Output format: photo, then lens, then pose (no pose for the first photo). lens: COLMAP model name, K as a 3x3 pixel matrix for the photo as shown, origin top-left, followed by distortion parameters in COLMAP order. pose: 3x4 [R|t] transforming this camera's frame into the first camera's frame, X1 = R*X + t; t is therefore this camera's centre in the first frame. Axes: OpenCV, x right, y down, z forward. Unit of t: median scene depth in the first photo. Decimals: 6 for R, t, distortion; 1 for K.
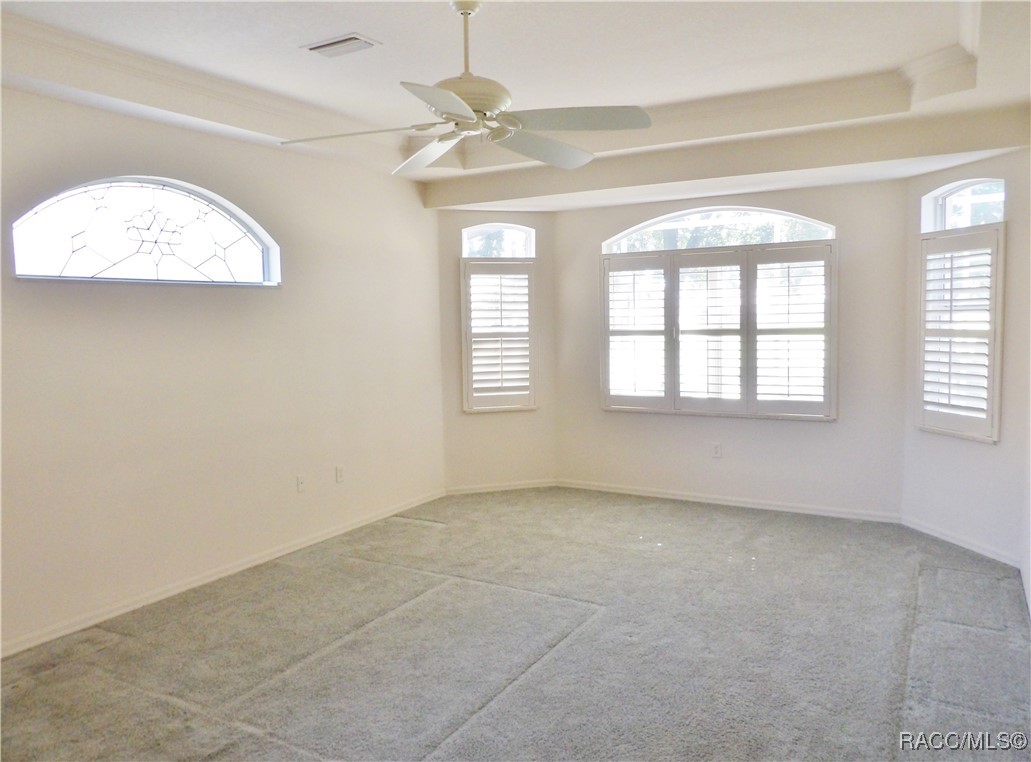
lens RADIAL K [[750.3, 0, 515.6], [0, 750.3, 374.1], [0, 0, 1]] dist [-0.038531, 0.048046]
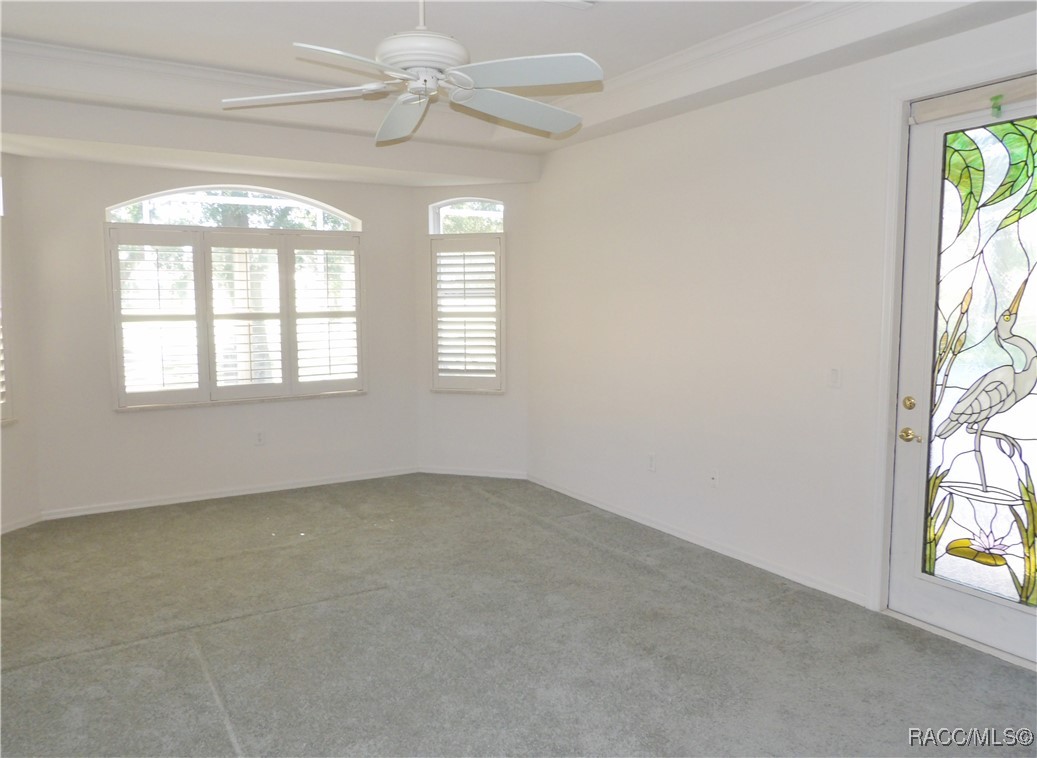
lens RADIAL K [[764.0, 0, 518.5], [0, 764.0, 379.0], [0, 0, 1]] dist [-0.045010, 0.061314]
pose [[0.479832, -0.075428, 0.874112, -0.450485], [0.060247, 0.996779, 0.052942, -0.006817], [-0.875289, 0.027260, 0.482830, 0.235847]]
